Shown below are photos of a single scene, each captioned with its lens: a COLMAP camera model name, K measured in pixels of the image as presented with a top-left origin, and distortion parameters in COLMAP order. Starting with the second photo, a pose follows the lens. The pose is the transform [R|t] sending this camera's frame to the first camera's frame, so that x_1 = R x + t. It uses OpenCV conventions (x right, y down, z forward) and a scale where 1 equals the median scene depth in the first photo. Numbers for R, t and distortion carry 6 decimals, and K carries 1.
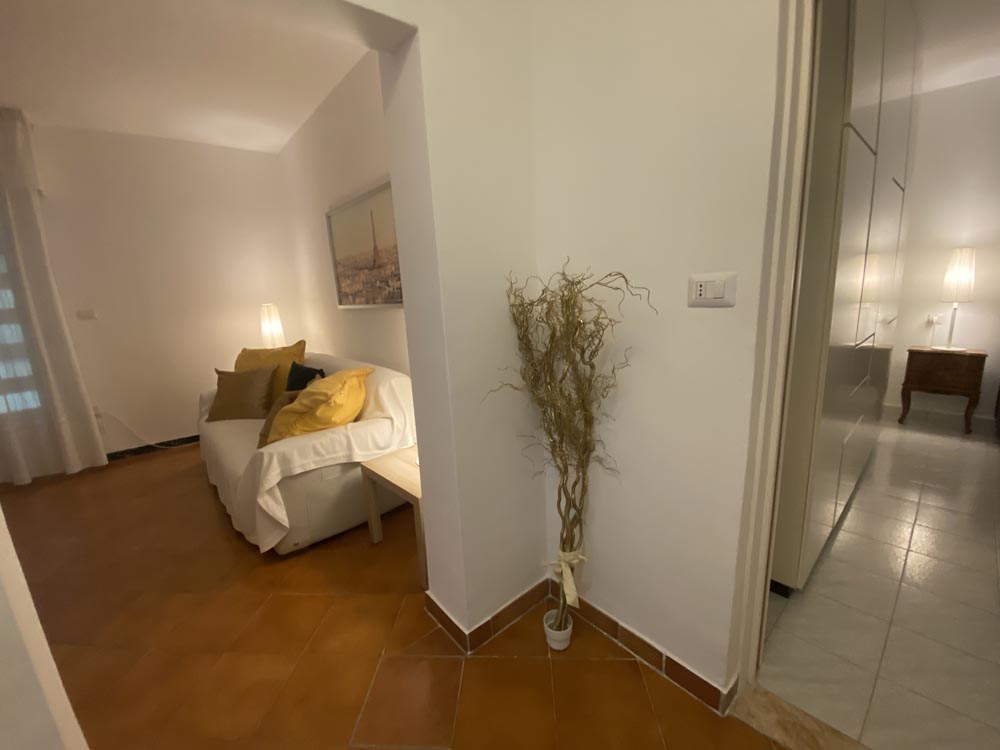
lens RADIAL K [[406.7, 0, 490.9], [0, 406.7, 376.3], [0, 0, 1]] dist [0.012519, -0.016814]
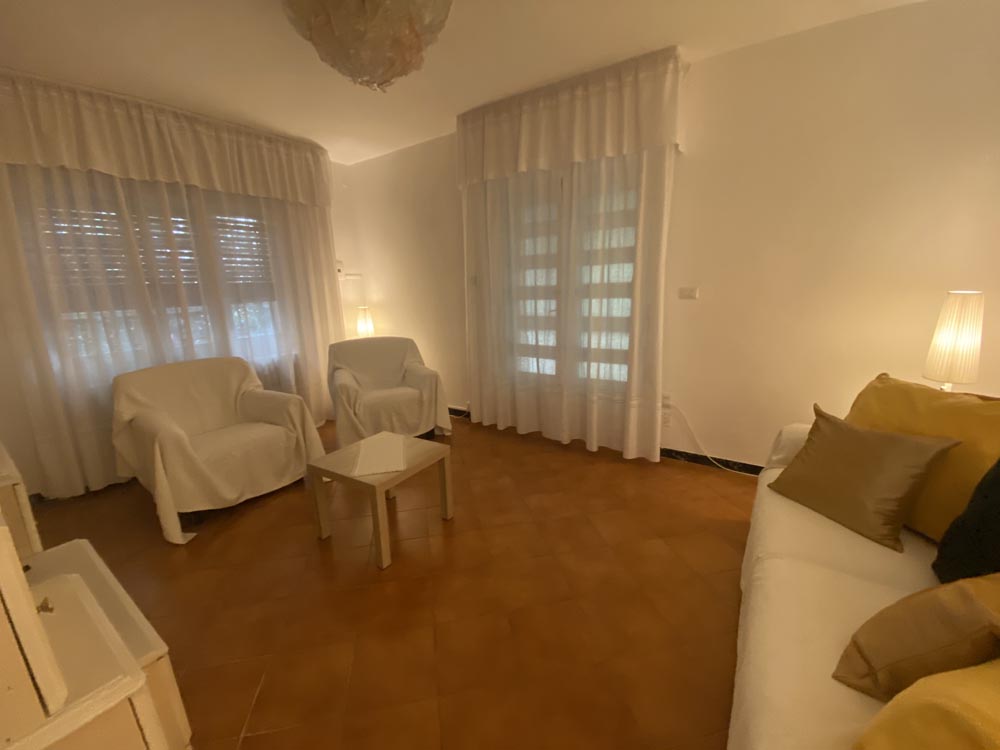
lens RADIAL K [[406.7, 0, 490.9], [0, 406.7, 376.3], [0, 0, 1]] dist [0.012519, -0.016814]
pose [[0.252552, 0.256881, -0.932861, -0.266135], [-0.179058, 0.959870, 0.215843, -0.099200], [0.950871, 0.112525, 0.288414, 0.394210]]
